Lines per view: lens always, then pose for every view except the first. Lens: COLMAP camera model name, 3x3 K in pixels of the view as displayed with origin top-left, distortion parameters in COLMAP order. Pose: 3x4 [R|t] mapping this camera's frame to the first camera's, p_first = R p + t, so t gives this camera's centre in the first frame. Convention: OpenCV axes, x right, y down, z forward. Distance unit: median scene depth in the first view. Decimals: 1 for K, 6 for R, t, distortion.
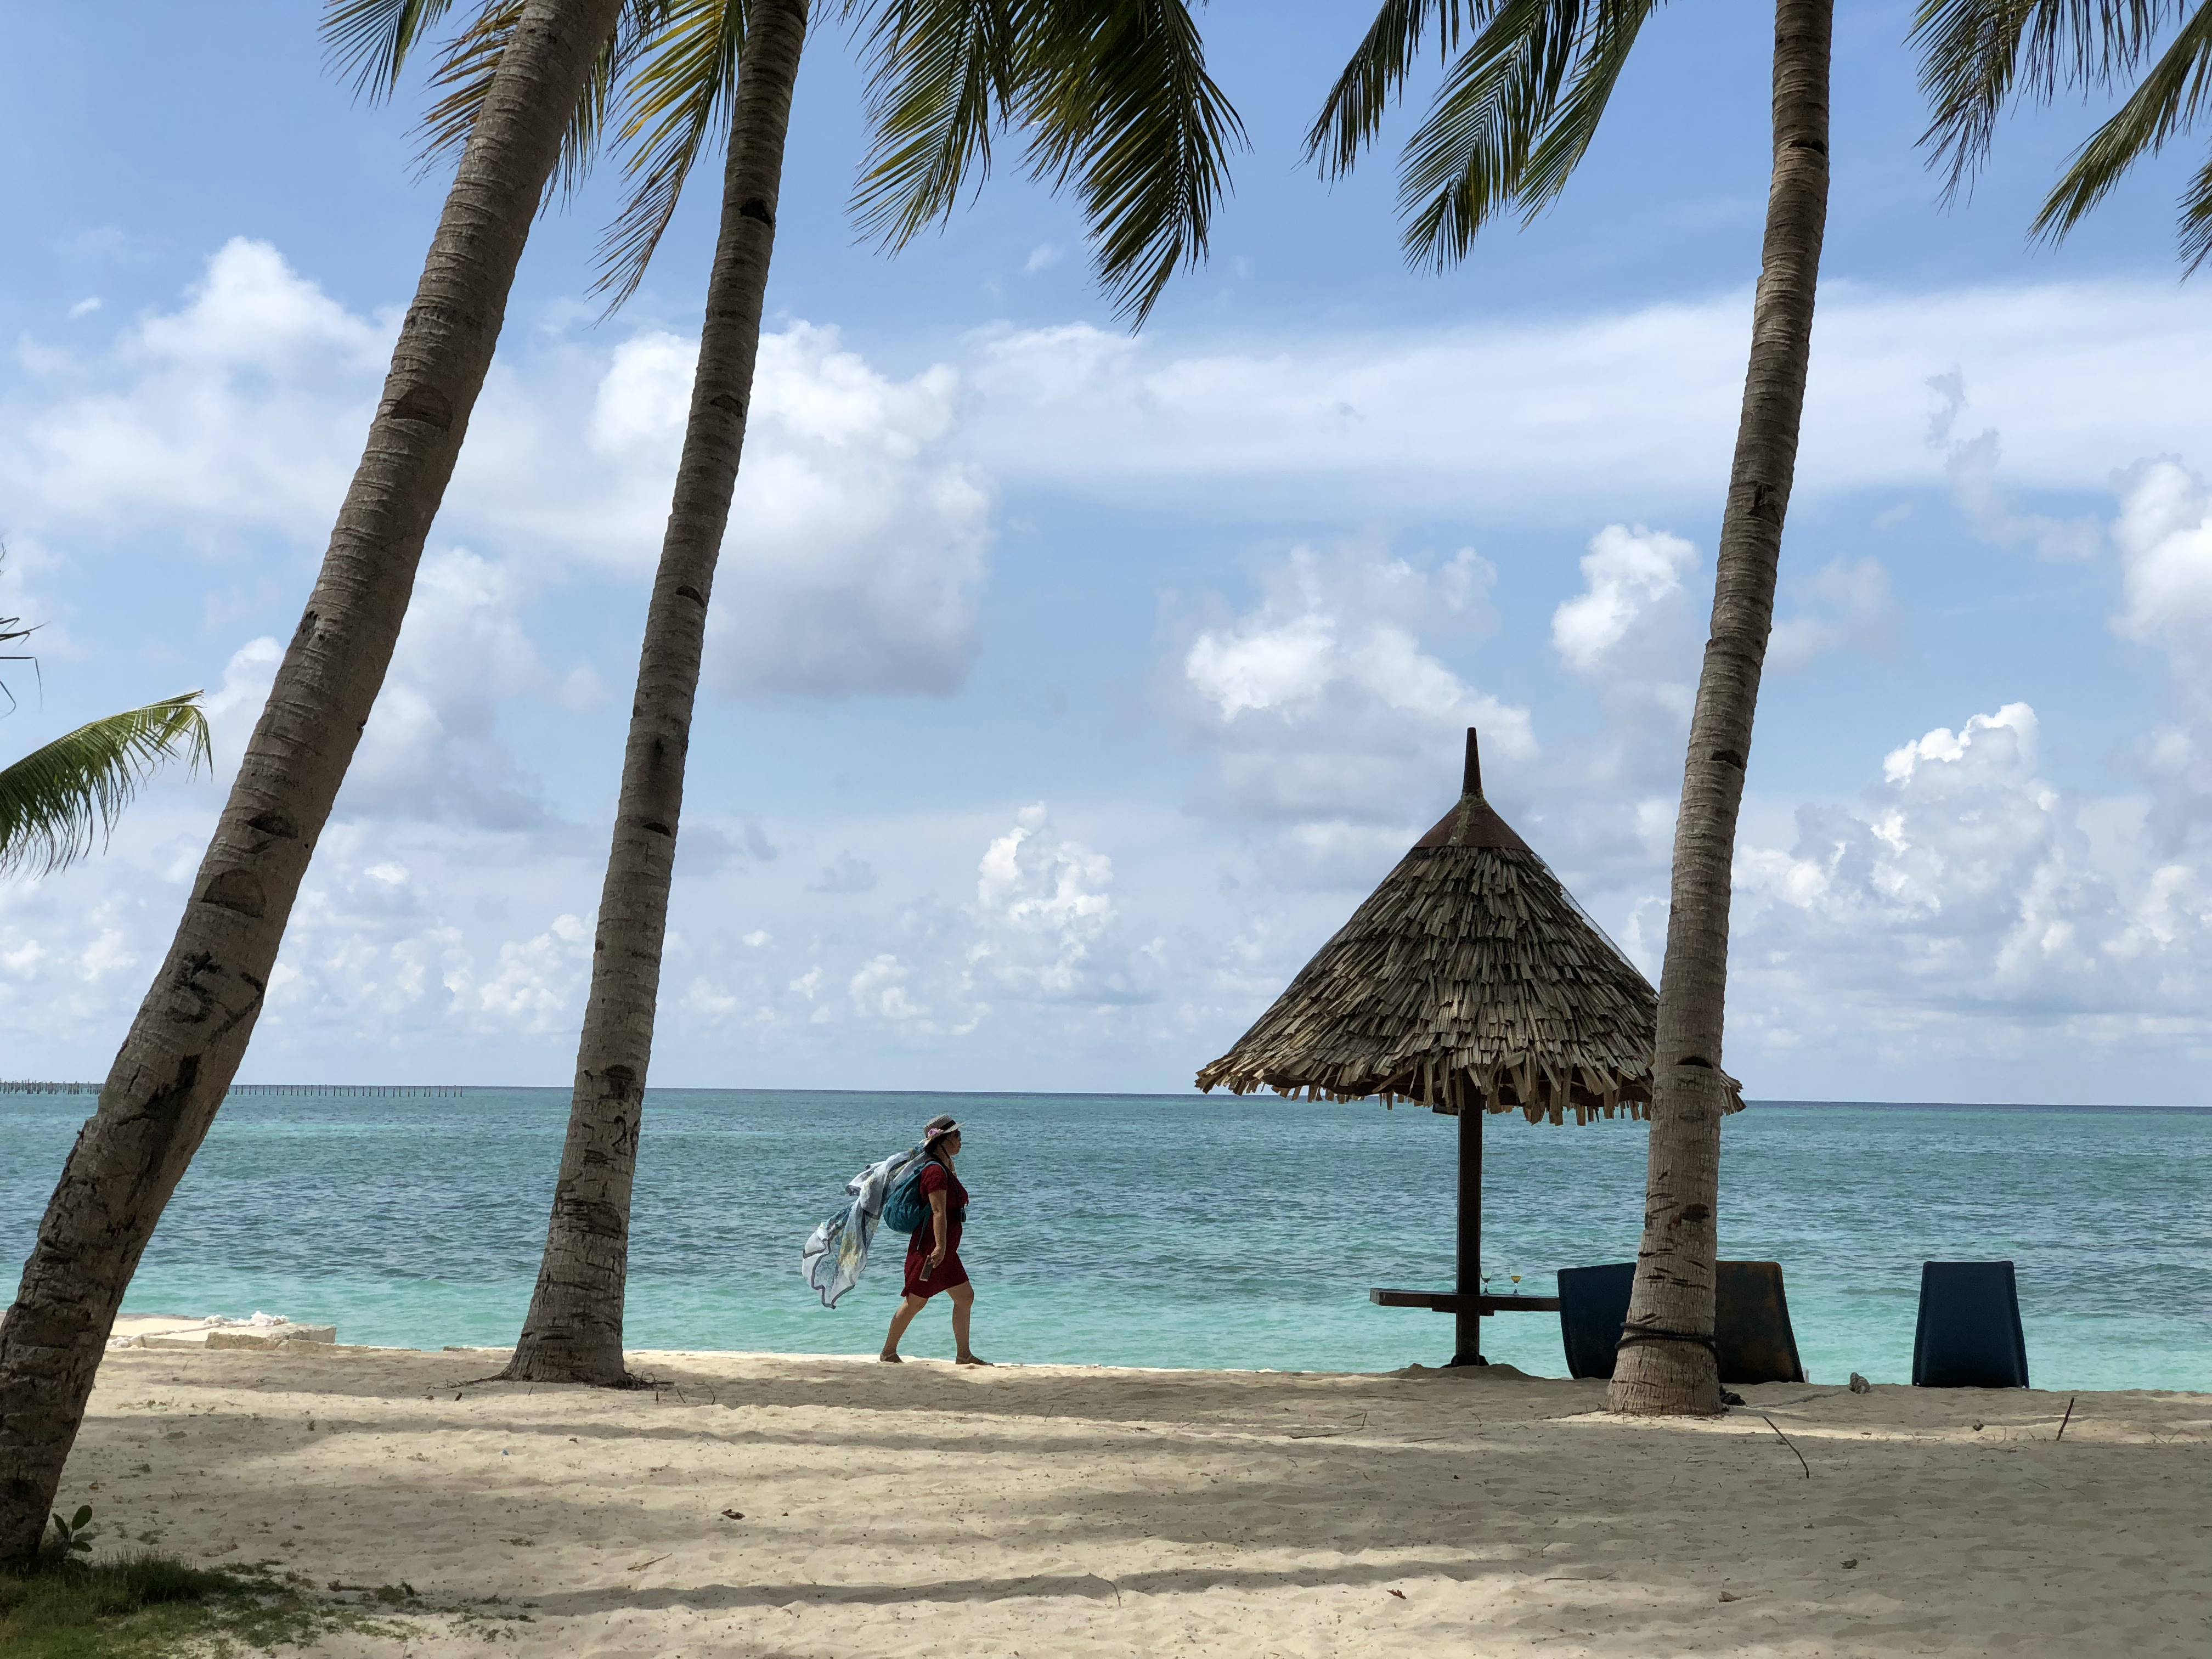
lens RADIAL K [[3332.5, 0, 1114.4], [0, 3332.5, 831.6], [0, 0, 1]] dist [0.061959, 0.000000]
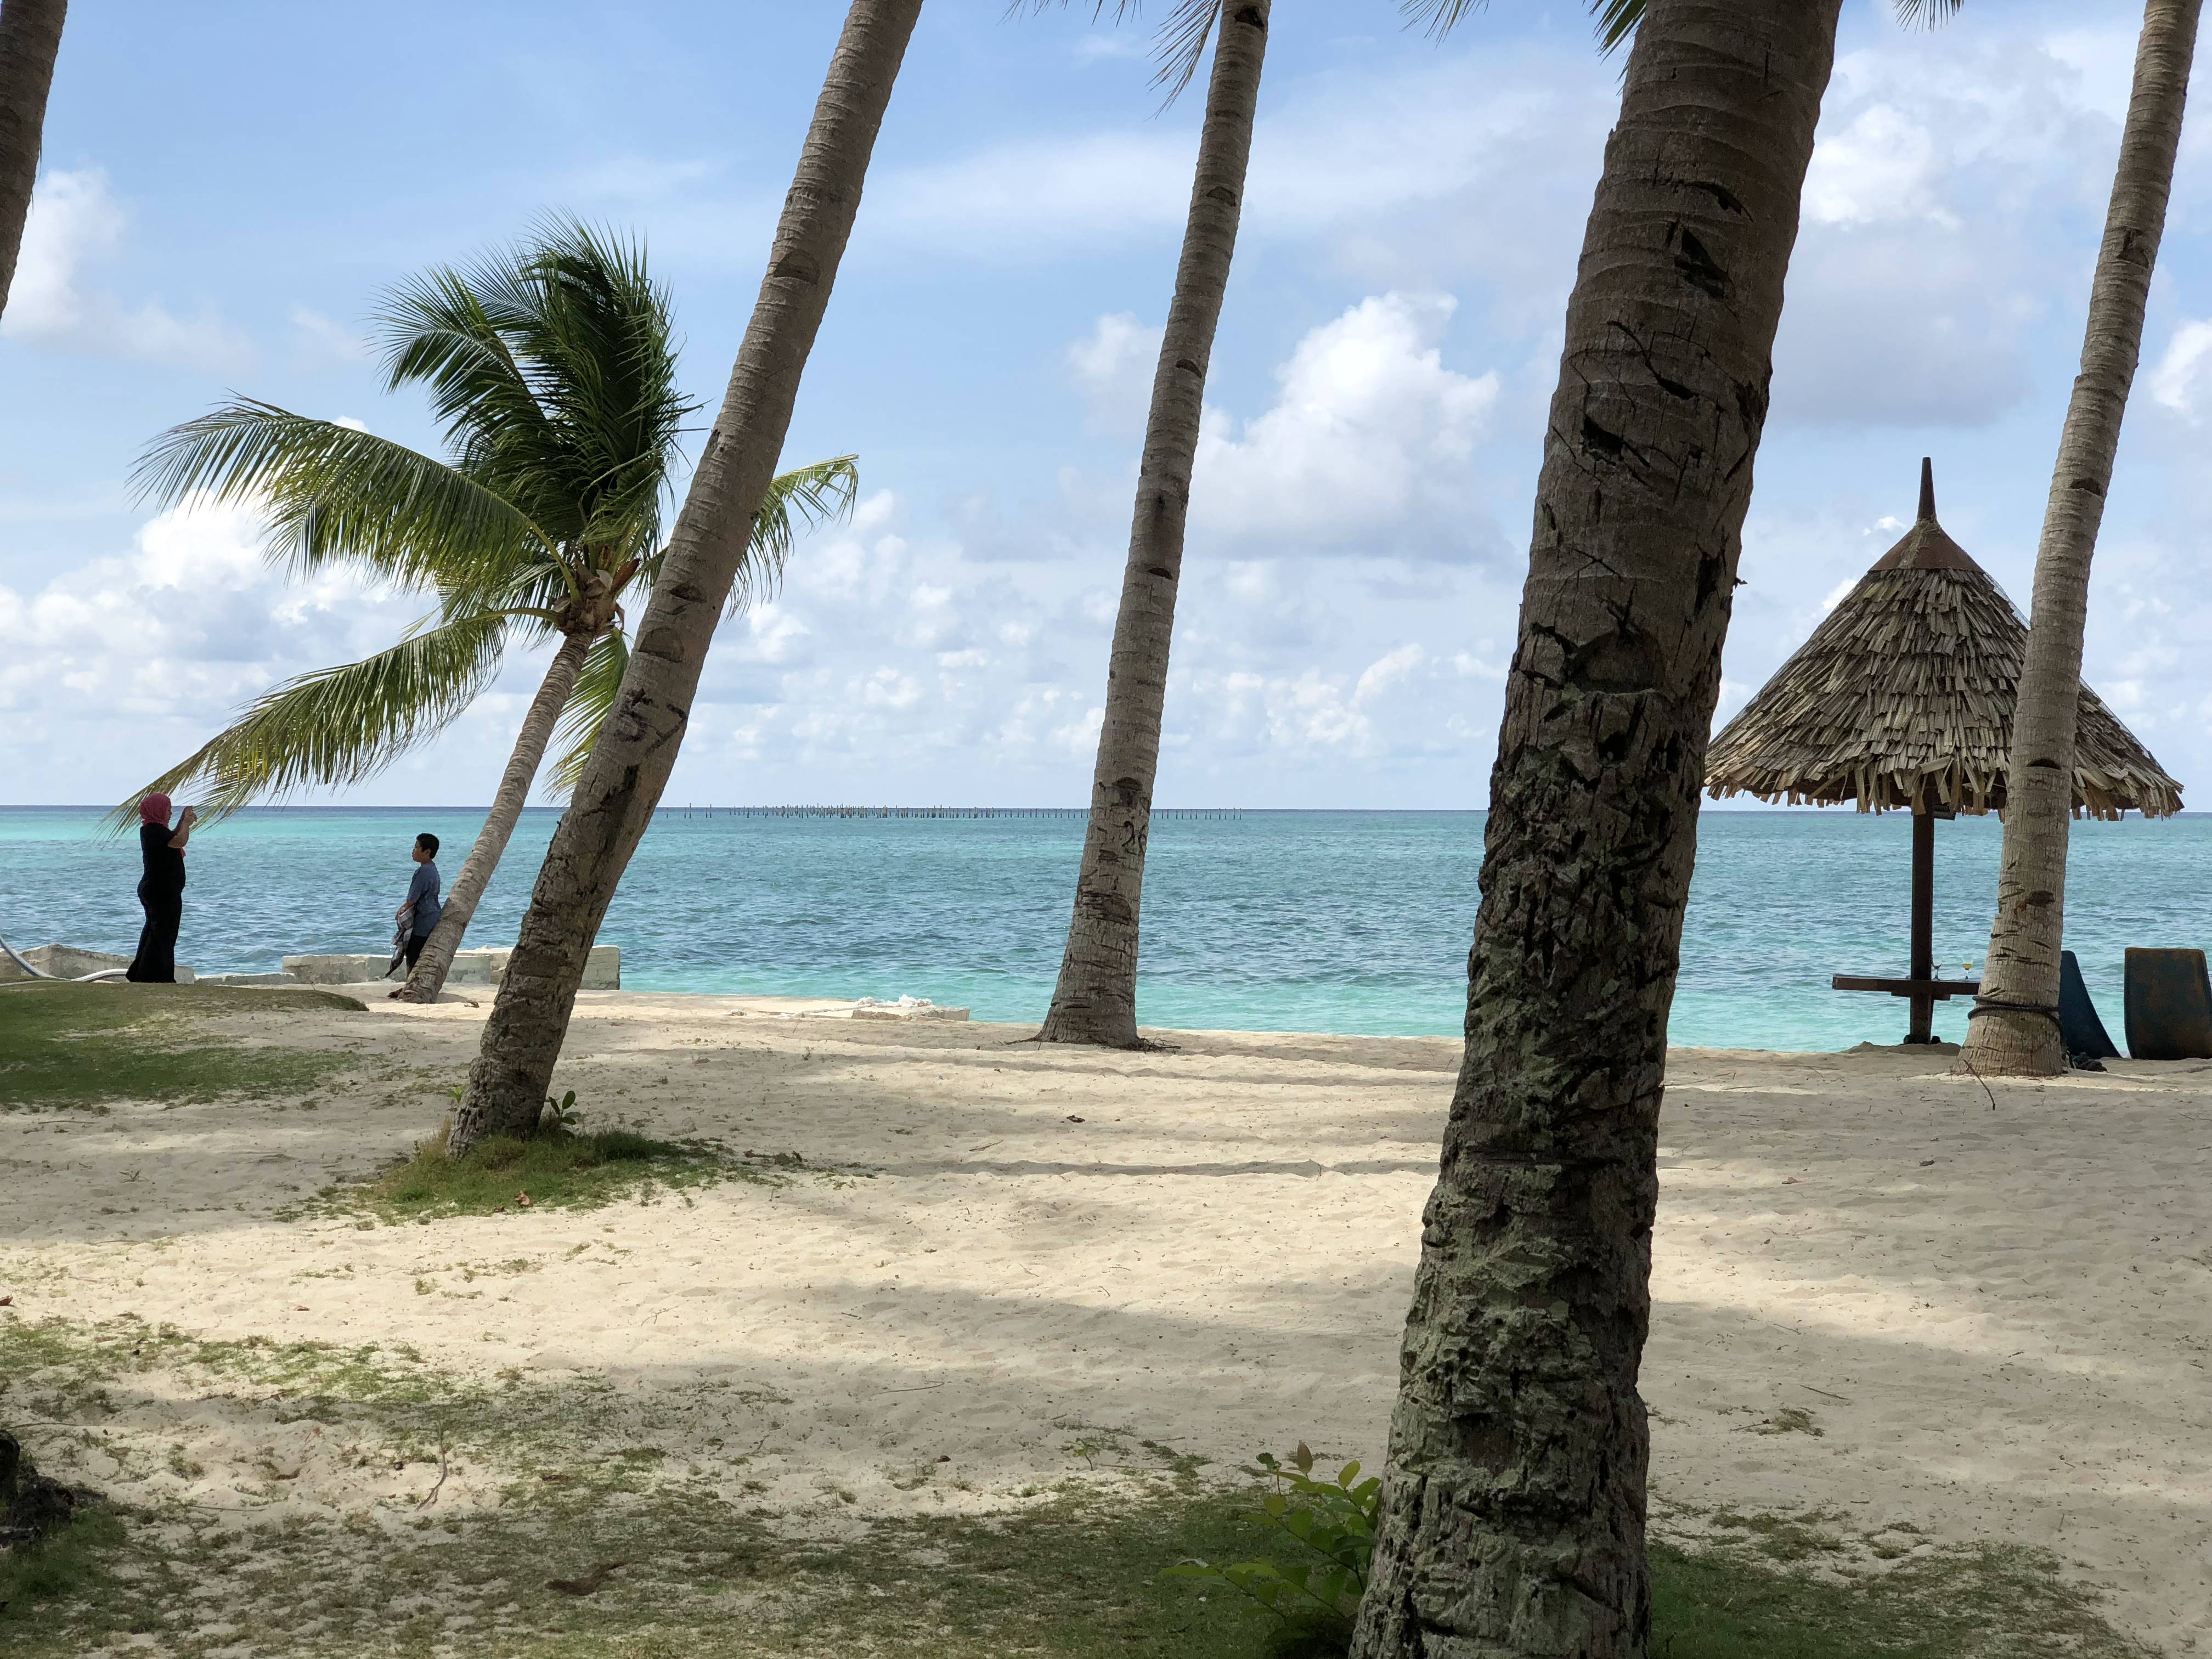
lens RADIAL K [[3332.5, 0, 1100.1], [0, 3332.5, 824.5], [0, 0, 1]] dist [0.061959, 0.000000]
pose [[0.972868, -0.006640, -0.231267, 0.112731], [0.025392, 0.996614, 0.078204, -0.005139], [0.229965, -0.081955, 0.969742, -0.136376]]
